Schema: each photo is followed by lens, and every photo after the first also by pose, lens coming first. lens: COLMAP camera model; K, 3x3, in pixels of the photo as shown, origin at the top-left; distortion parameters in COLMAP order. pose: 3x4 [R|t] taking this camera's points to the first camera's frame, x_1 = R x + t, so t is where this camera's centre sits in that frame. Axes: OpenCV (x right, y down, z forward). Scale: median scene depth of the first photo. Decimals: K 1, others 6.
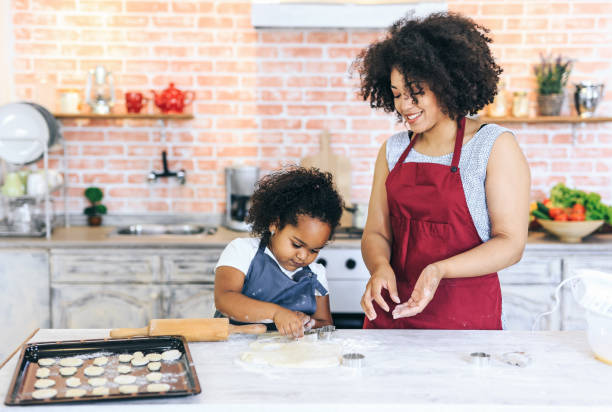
lens RADIAL K [[918.3, 0, 301.4], [0, 918.3, 217.7], [0, 0, 1]] dist [0.120850, 0.106402]
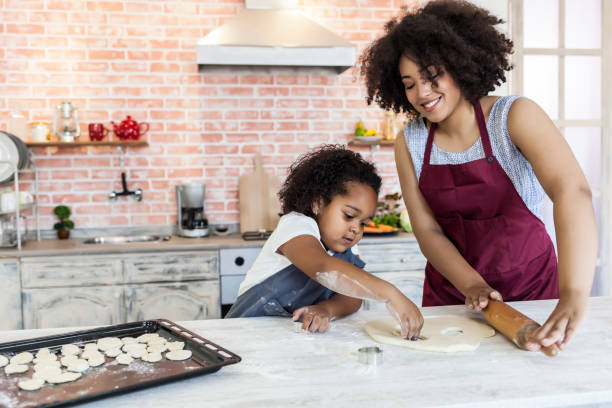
lens RADIAL K [[590.7, 0, 306.0], [0, 590.7, 204.0], [0, 0, 1]] dist [-0.001754, -0.008437]
pose [[0.987600, -0.031877, 0.153718, -0.034529], [0.042240, 0.997015, -0.064624, 0.026334], [-0.151199, 0.070316, 0.985999, 0.216736]]
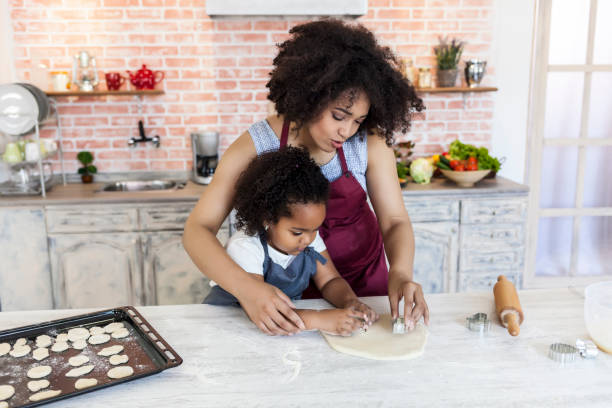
lens RADIAL K [[588.6, 0, 306.0], [0, 588.6, 204.0], [0, 0, 1]] dist [0.009841, -0.026728]
pose [[0.997199, -0.031418, 0.067878, 0.014276], [0.025841, 0.996336, 0.081534, -0.020067], [-0.070191, -0.079551, 0.994356, 0.193349]]
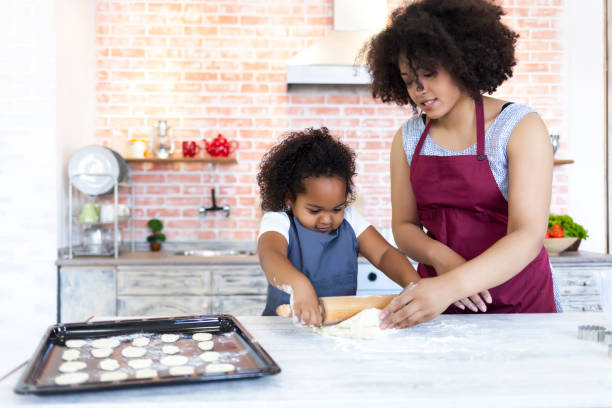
lens RADIAL K [[590.7, 0, 306.0], [0, 590.7, 204.0], [0, 0, 1]] dist [-0.001754, -0.008437]
pose [[0.999514, -0.007936, 0.030157, -0.048704], [0.011553, 0.992498, -0.121716, 0.044601], [-0.028964, 0.122005, 0.992107, 0.217143]]
